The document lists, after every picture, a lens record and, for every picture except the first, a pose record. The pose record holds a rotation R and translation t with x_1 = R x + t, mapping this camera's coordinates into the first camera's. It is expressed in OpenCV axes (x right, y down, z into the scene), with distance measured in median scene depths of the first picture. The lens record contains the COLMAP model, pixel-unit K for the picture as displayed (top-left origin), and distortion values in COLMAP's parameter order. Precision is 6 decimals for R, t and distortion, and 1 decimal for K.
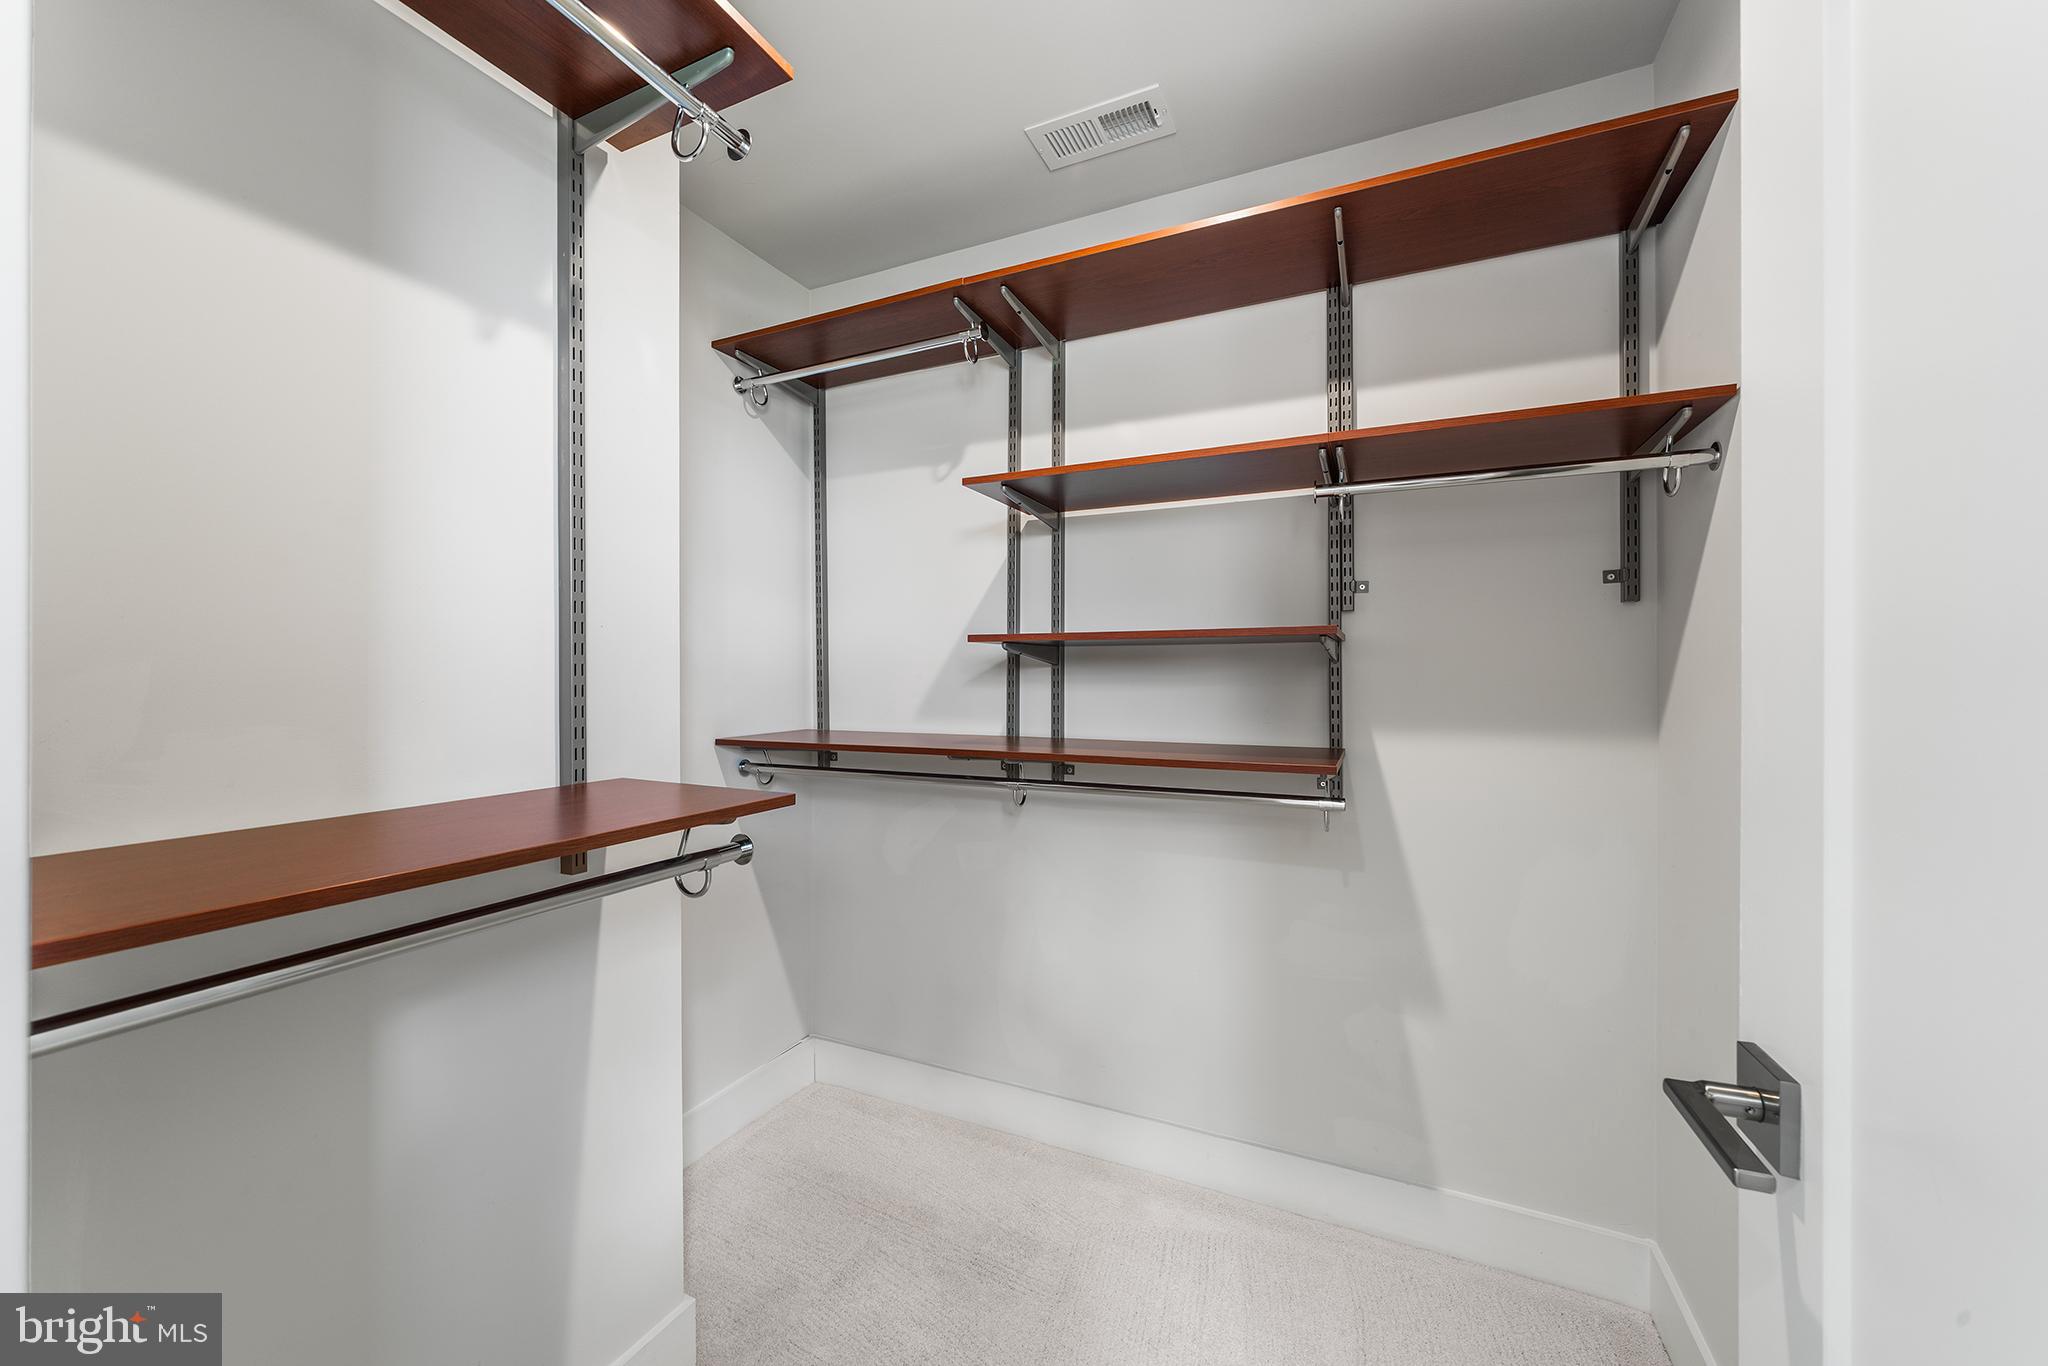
lens RADIAL K [[763.9, 0, 1097.1], [0, 763.9, 658.1], [0, 0, 1]] dist [0.002807, 0.000114]
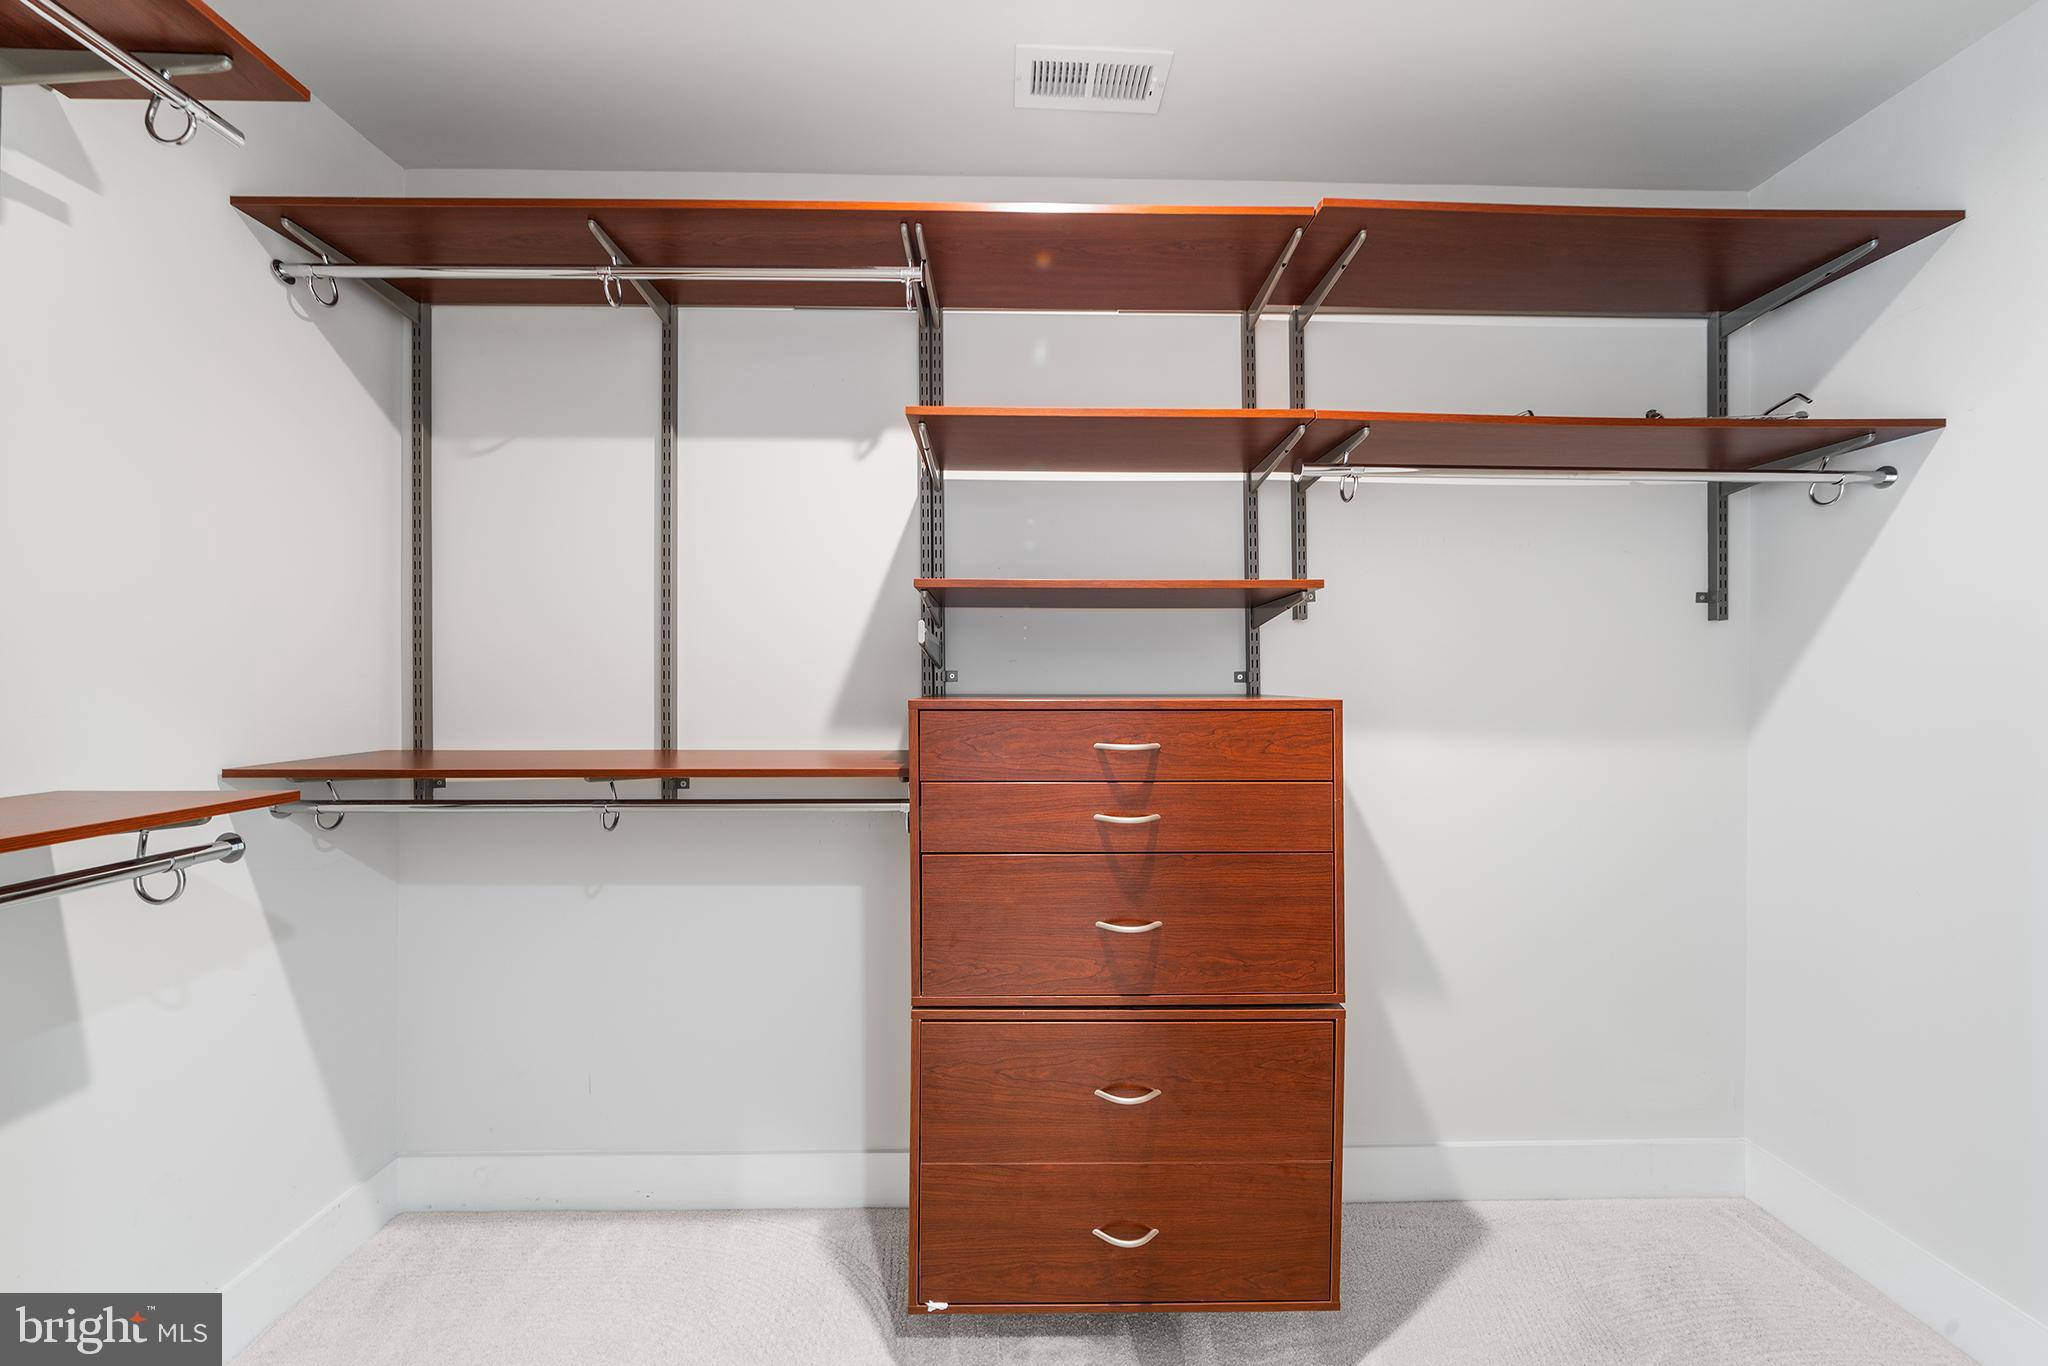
lens RADIAL K [[763.9, 0, 1016.6], [0, 763.9, 676.4], [0, 0, 1]] dist [0.002807, 0.000114]
pose [[0.910673, 0.003475, 0.413113, -0.142127], [-0.010879, 0.999820, 0.015571, 0.001645], [-0.412985, -0.018675, 0.910546, 0.063466]]
